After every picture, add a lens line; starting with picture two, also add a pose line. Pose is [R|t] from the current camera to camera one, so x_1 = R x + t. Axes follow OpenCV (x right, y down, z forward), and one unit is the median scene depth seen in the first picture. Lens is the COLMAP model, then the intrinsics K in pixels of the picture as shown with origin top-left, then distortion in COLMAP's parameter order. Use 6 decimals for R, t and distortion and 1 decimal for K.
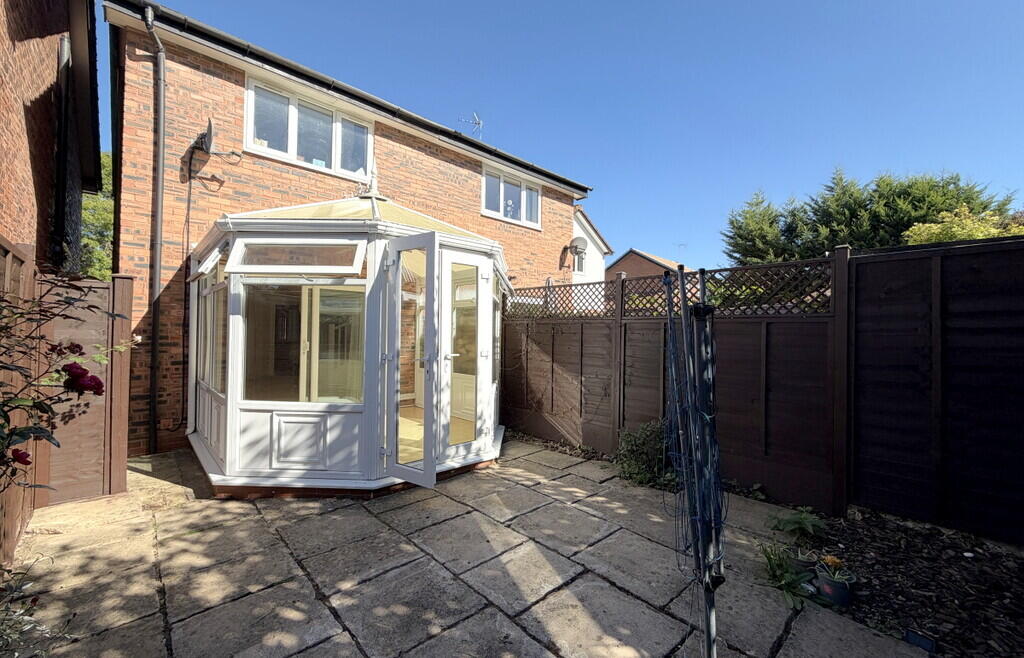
lens RADIAL K [[408.0, 0, 509.1], [0, 408.0, 326.8], [0, 0, 1]] dist [0.000842, -0.000221]
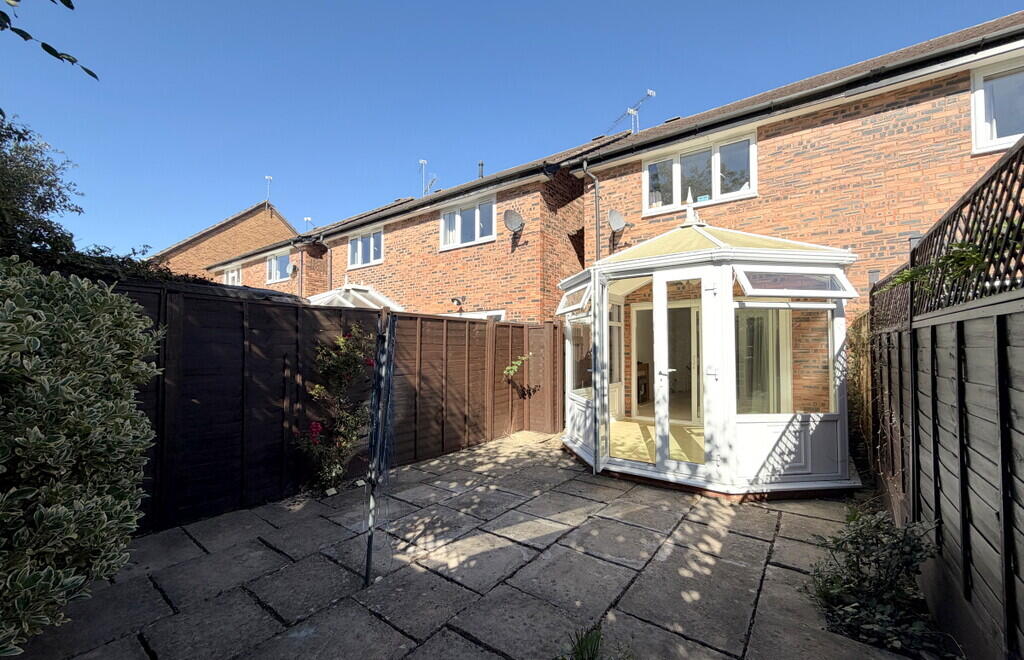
lens RADIAL K [[407.3, 0, 510.1], [0, 407.3, 336.6], [0, 0, 1]] dist [-0.002424, -0.000023]
pose [[0.178699, -0.036630, -0.983222, 1.025511], [0.018234, 0.999258, -0.033914, 0.012739], [0.983735, -0.011868, 0.179234, 0.534972]]
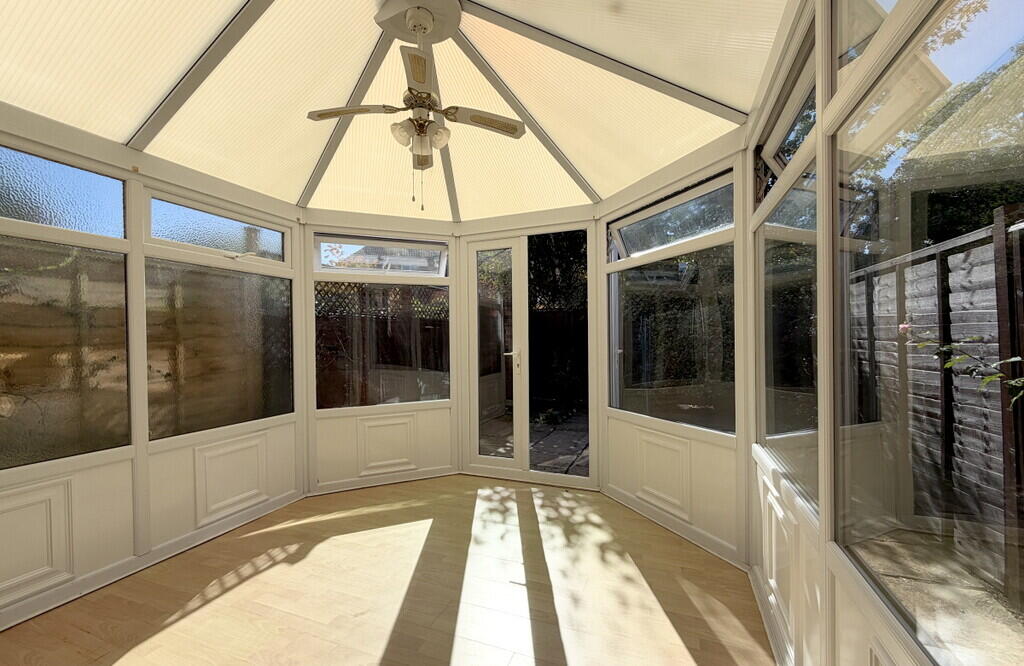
lens RADIAL K [[407.3, 0, 510.0], [0, 407.3, 337.1], [0, 0, 1]] dist [-0.002424, -0.000023]
pose [[-0.431281, -0.006615, 0.902193, -1.183185], [-0.006520, 0.999970, 0.004215, 0.035570], [-0.902194, -0.004064, -0.431311, 1.770471]]
